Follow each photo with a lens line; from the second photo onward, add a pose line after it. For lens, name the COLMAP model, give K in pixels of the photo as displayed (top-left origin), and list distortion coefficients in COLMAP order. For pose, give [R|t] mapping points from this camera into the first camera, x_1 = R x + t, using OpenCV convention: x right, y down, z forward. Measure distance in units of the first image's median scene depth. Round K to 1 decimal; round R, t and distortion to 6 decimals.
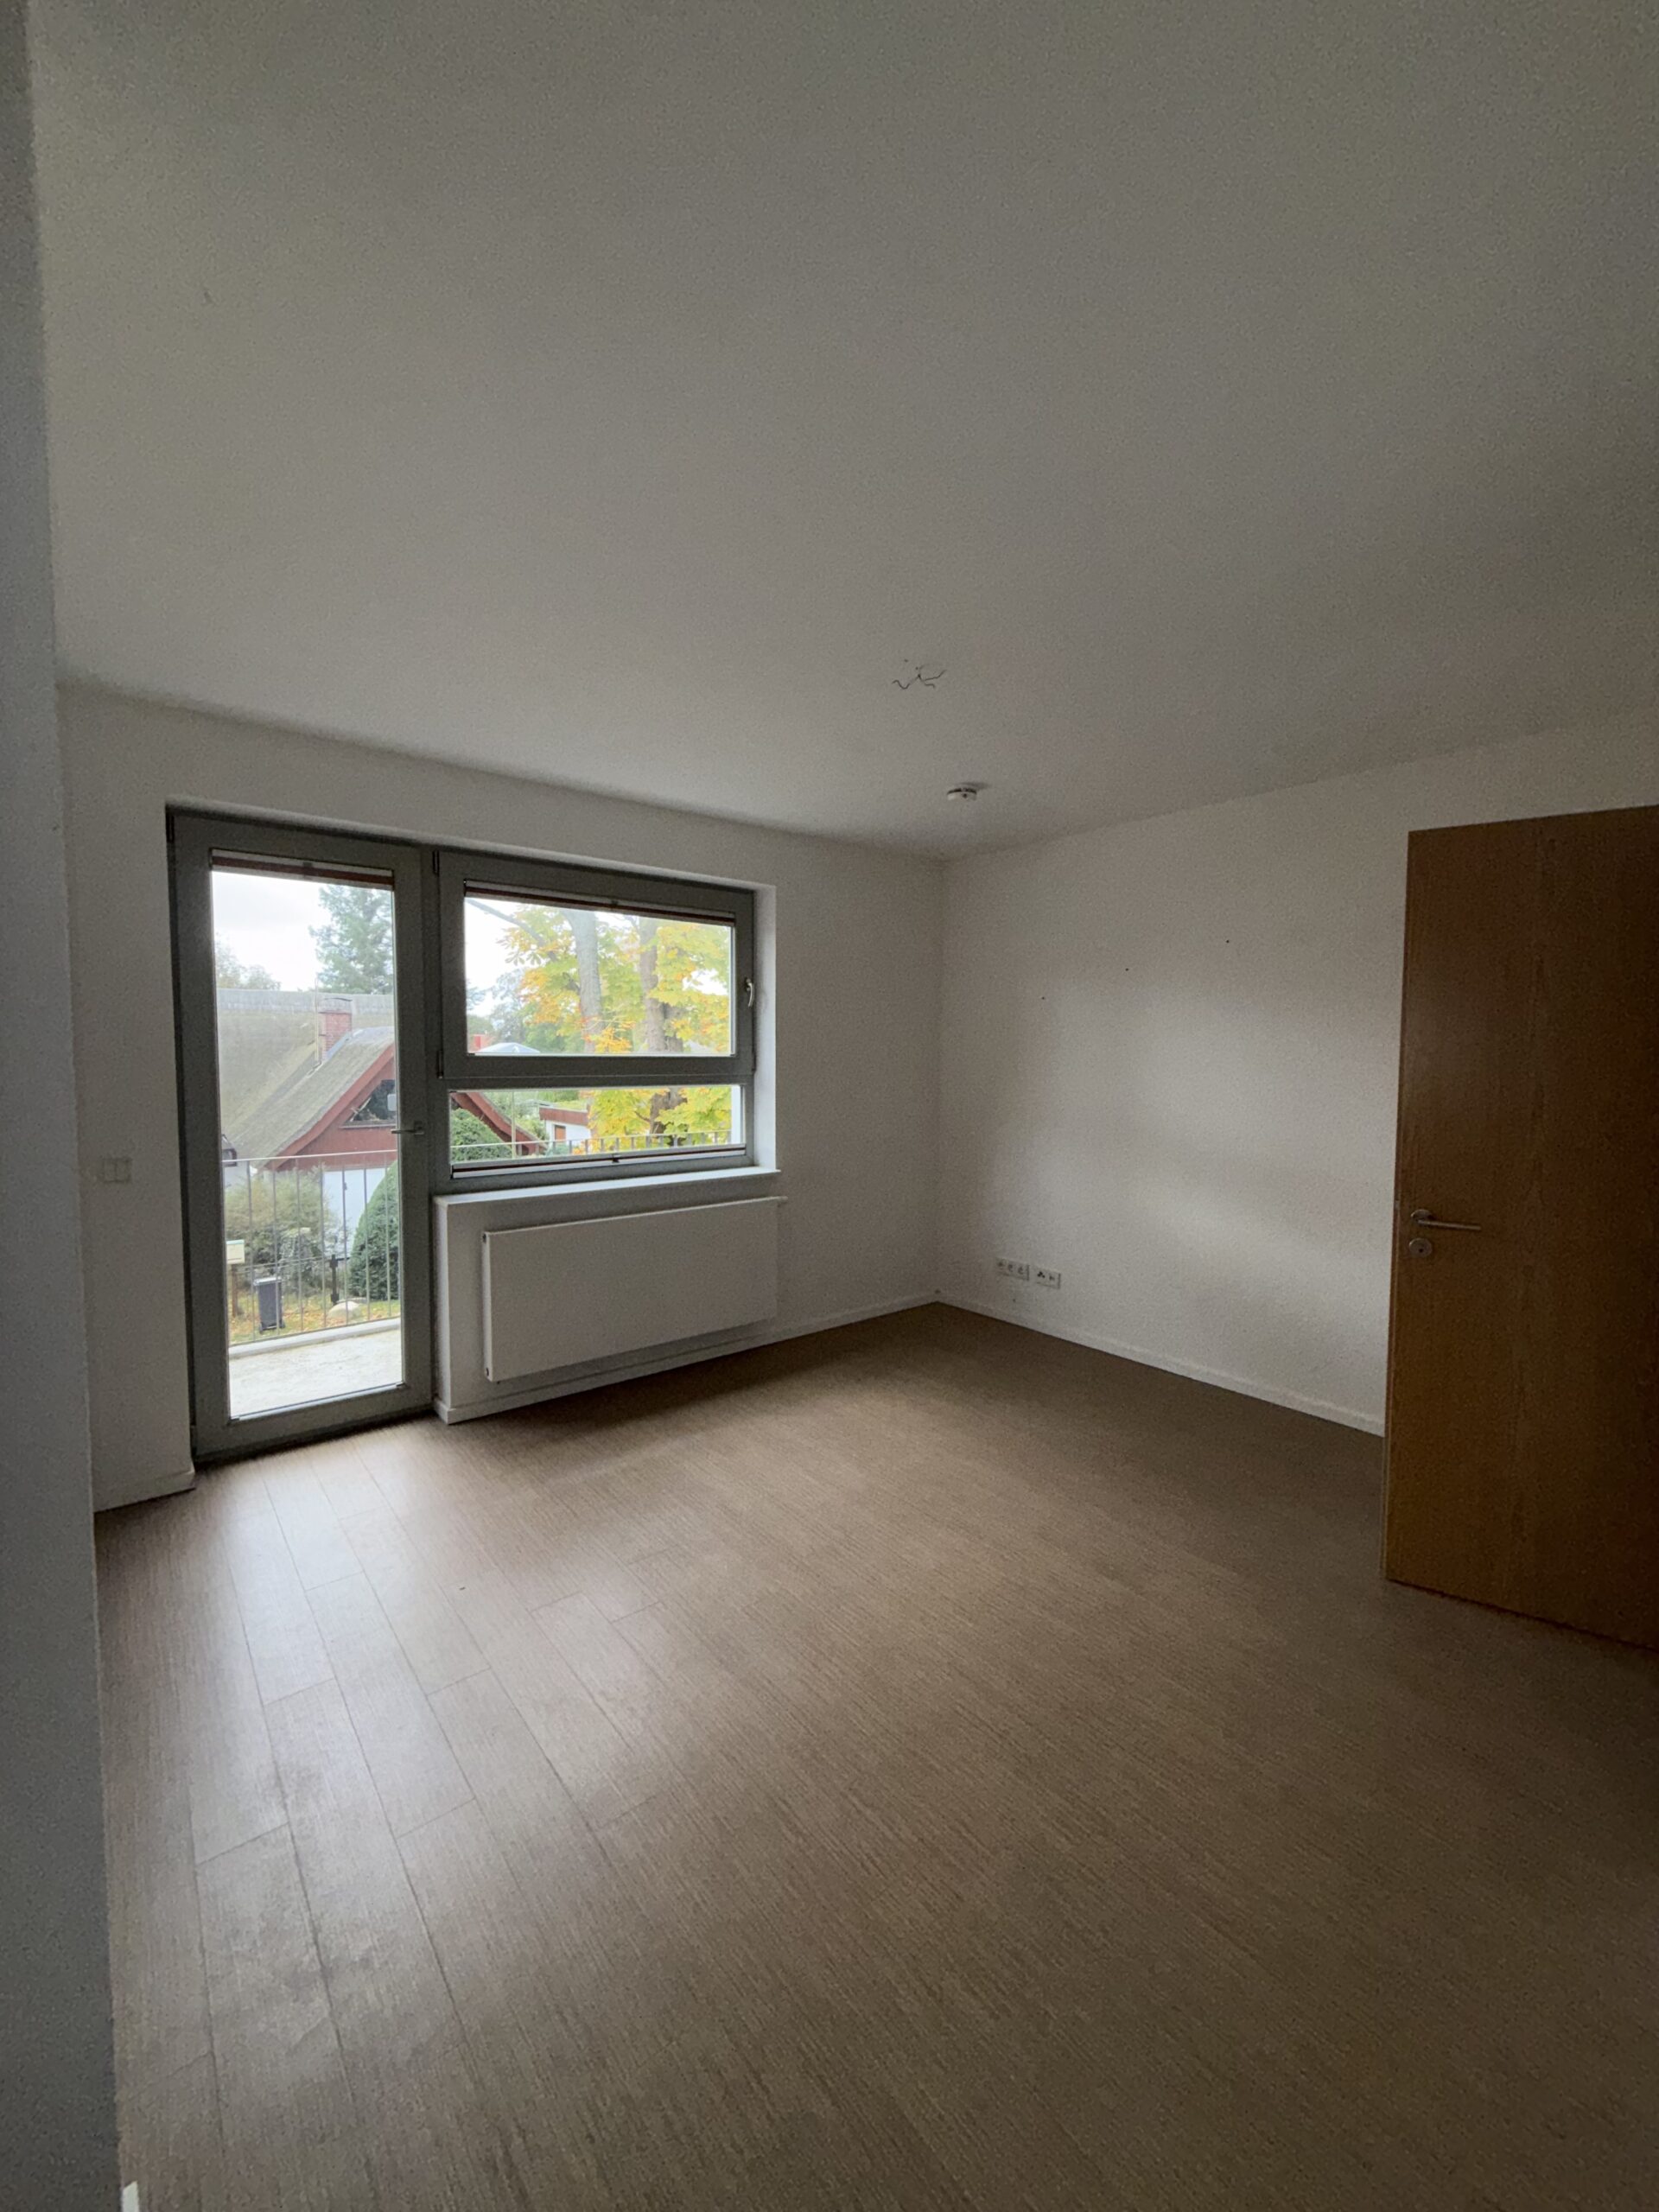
lens RADIAL K [[861.7, 0, 831.1], [0, 861.7, 1101.3], [0, 0, 1]] dist [-0.012468, 0.000026]
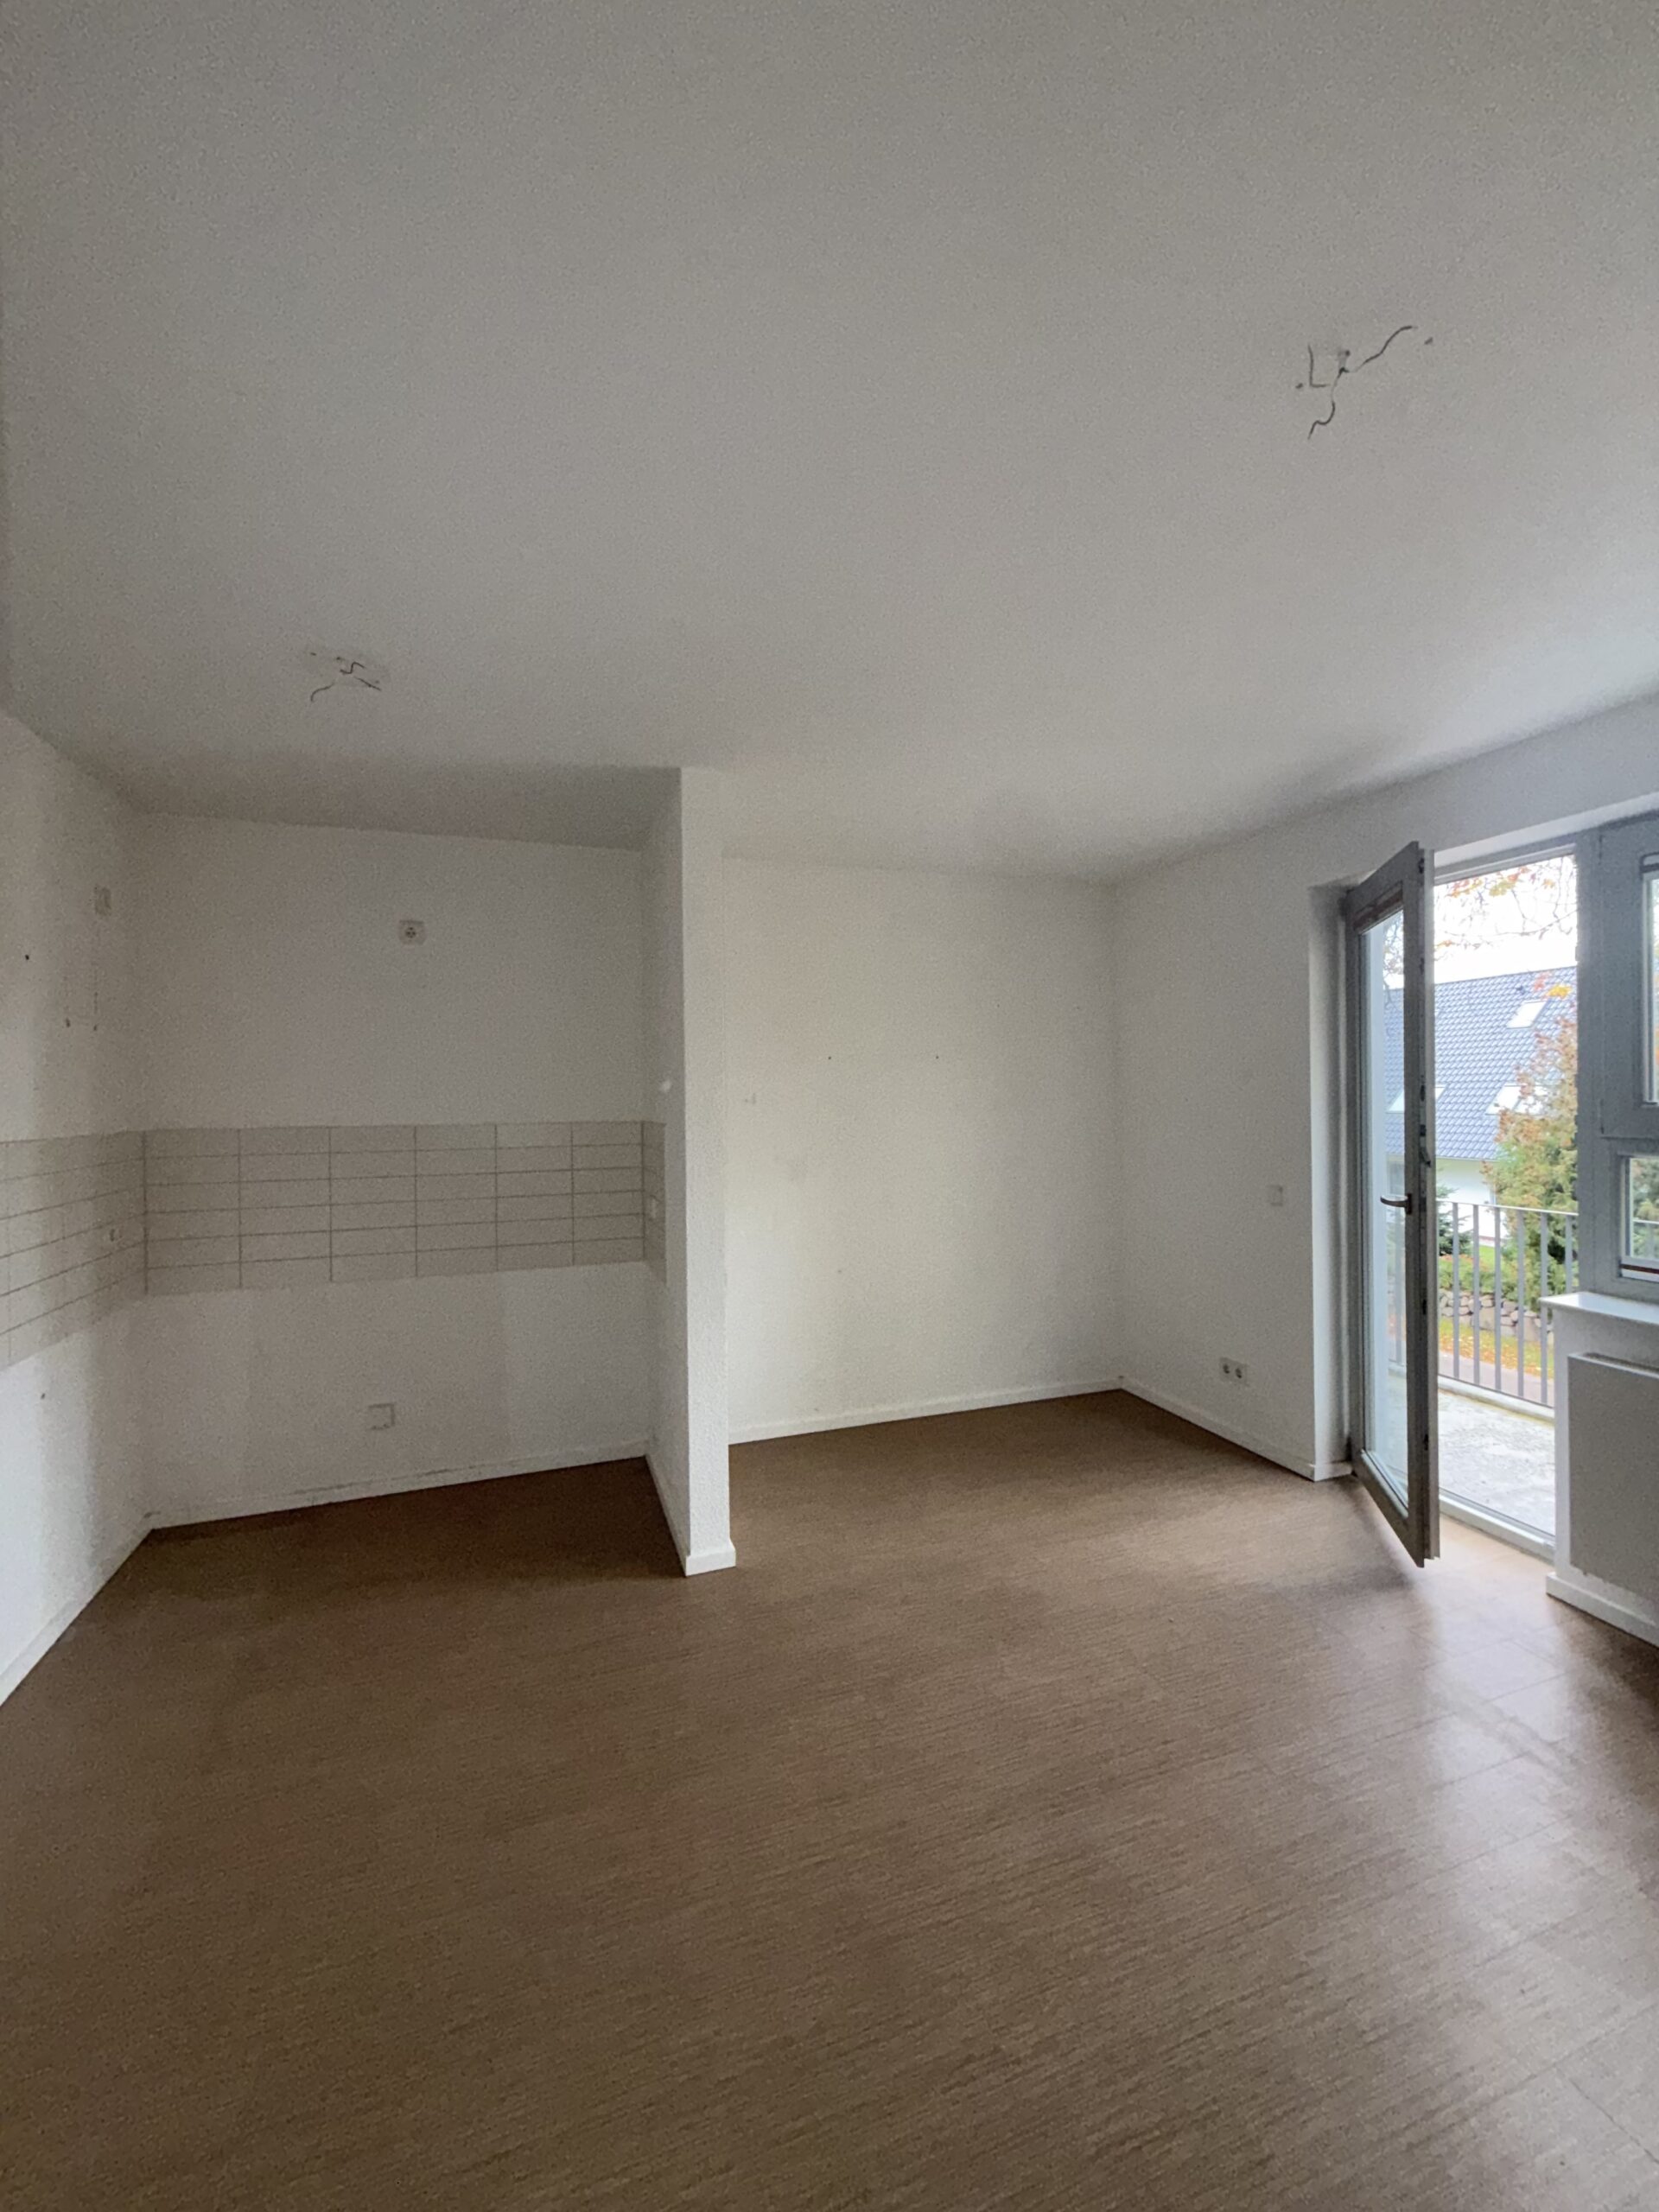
lens RADIAL K [[861.7, 0, 831.1], [0, 861.7, 1101.3], [0, 0, 1]] dist [-0.012468, 0.000026]
pose [[-0.330381, 0.010852, -0.943785, 0.420111], [-0.032071, 0.999227, 0.022716, -0.048083], [0.943303, 0.037773, -0.329778, 0.565573]]
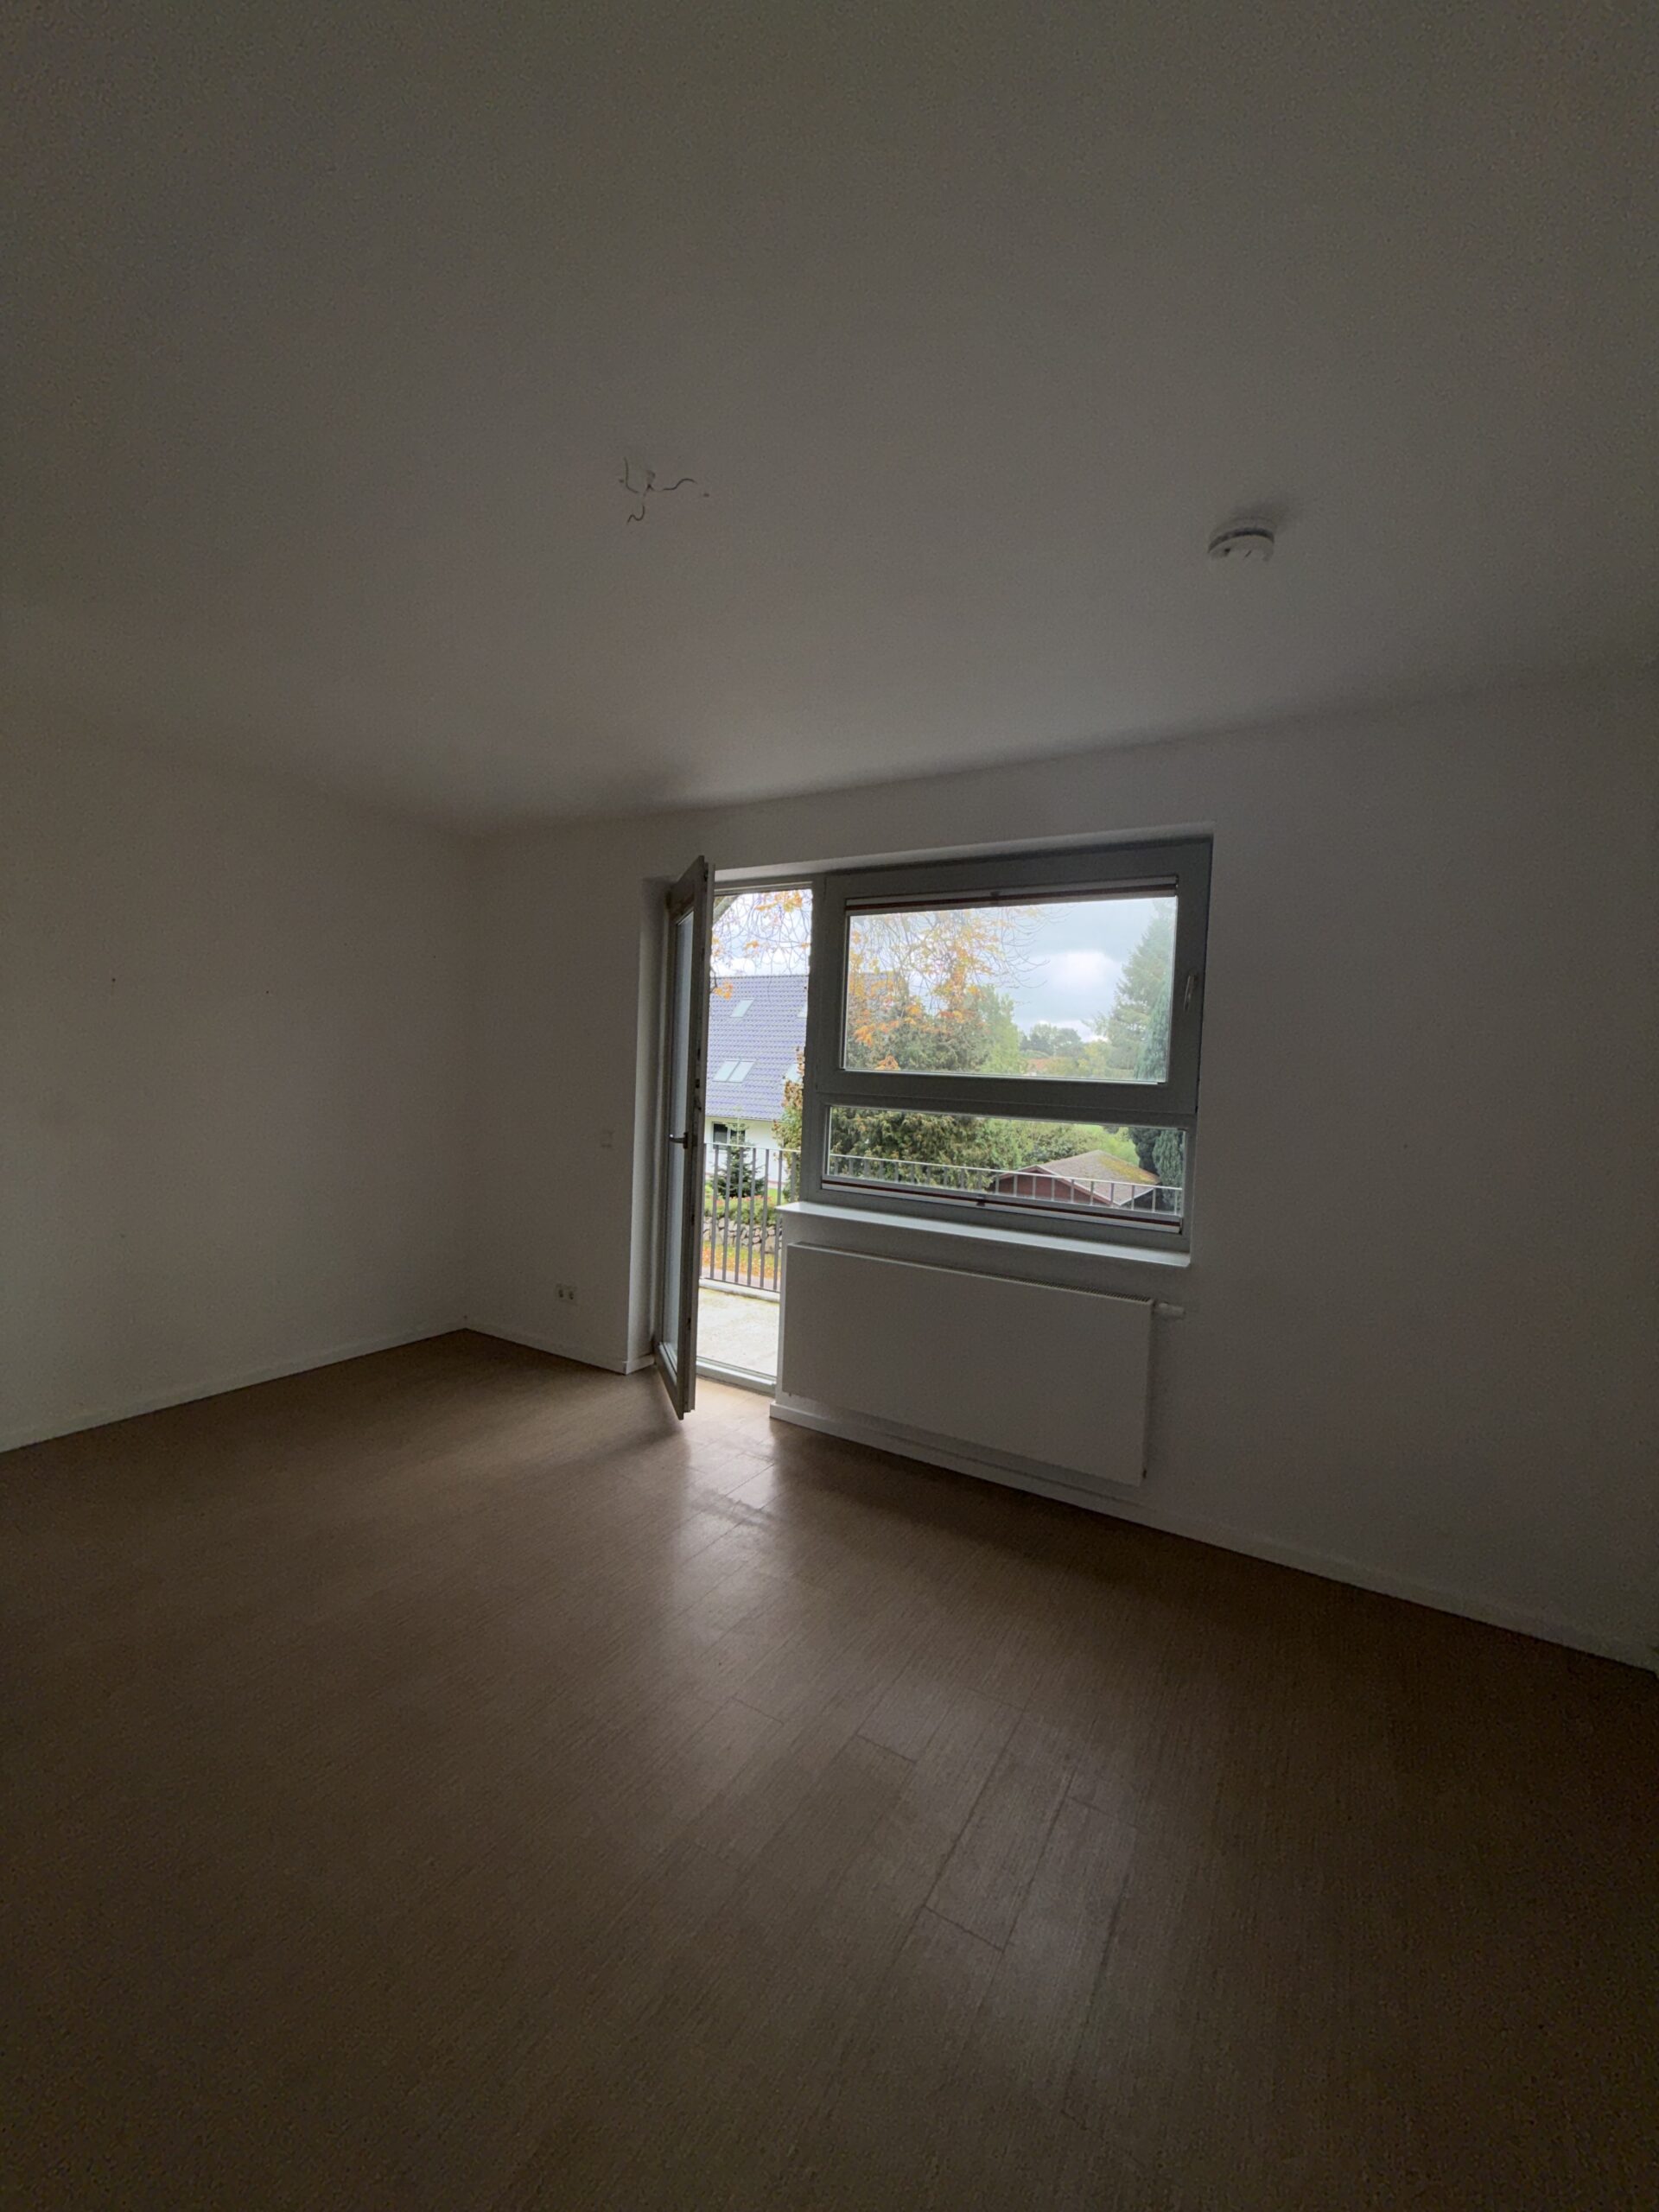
lens RADIAL K [[861.7, 0, 831.1], [0, 861.7, 1101.3], [0, 0, 1]] dist [-0.012468, 0.000026]
pose [[0.356924, 0.051203, -0.932729, 0.494383], [-0.090431, 0.995701, 0.020055, -0.034611], [0.929746, 0.077189, 0.360020, 0.586109]]
